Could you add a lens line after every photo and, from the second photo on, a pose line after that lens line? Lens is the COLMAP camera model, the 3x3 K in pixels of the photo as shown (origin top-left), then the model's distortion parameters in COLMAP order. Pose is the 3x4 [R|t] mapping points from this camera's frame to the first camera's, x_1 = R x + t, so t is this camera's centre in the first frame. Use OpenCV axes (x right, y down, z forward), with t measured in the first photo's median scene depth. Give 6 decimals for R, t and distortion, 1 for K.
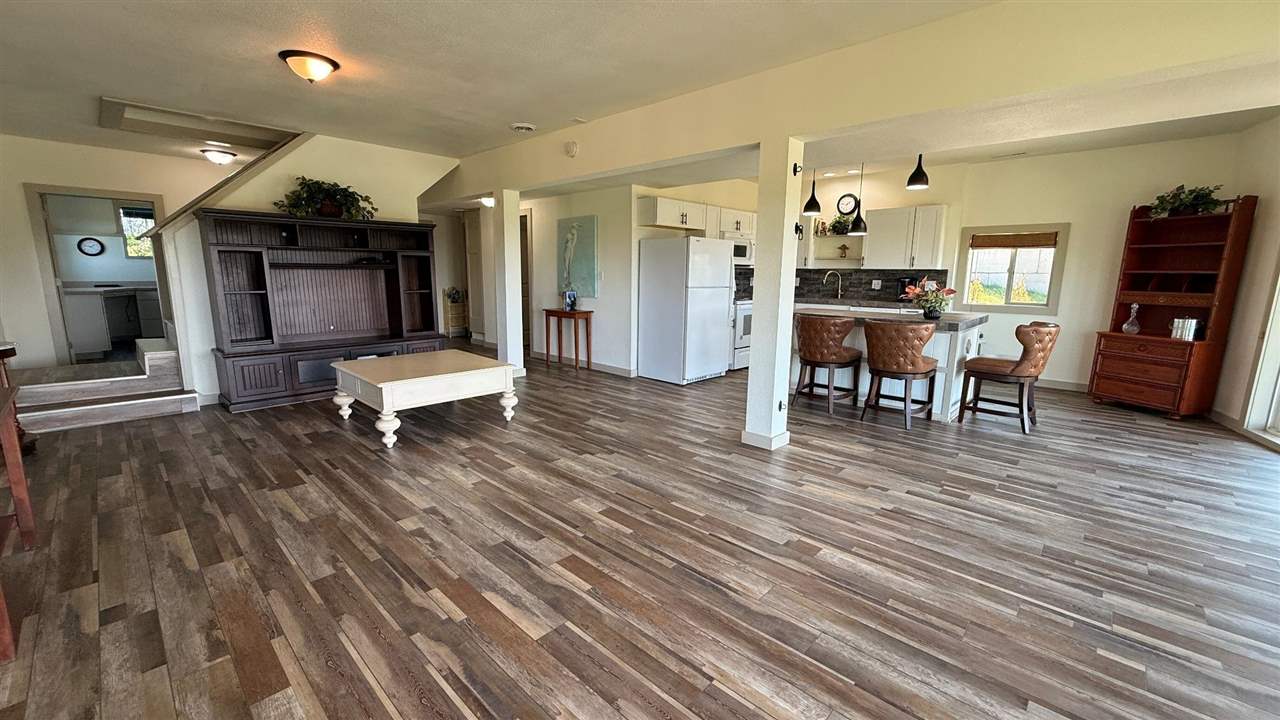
lens RADIAL K [[505.5, 0, 637.4], [0, 505.5, 362.4], [0, 0, 1]] dist [0.000560, 0.000022]
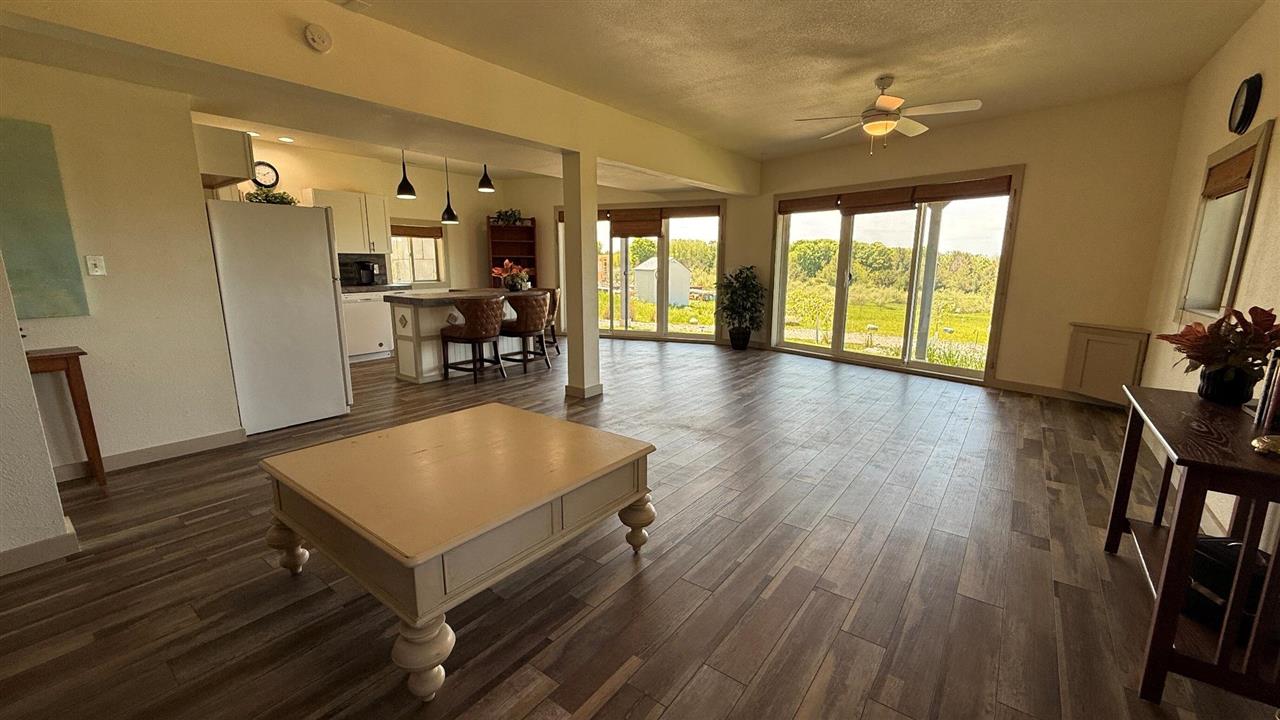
lens RADIAL K [[505.5, 0, 639.1], [0, 505.5, 357.3], [0, 0, 1]] dist [0.000560, 0.000022]
pose [[-0.106192, -0.198920, 0.974245, -0.687501], [0.172246, 0.961293, 0.215050, -0.123971], [-0.979313, 0.190647, -0.067819, 0.658604]]
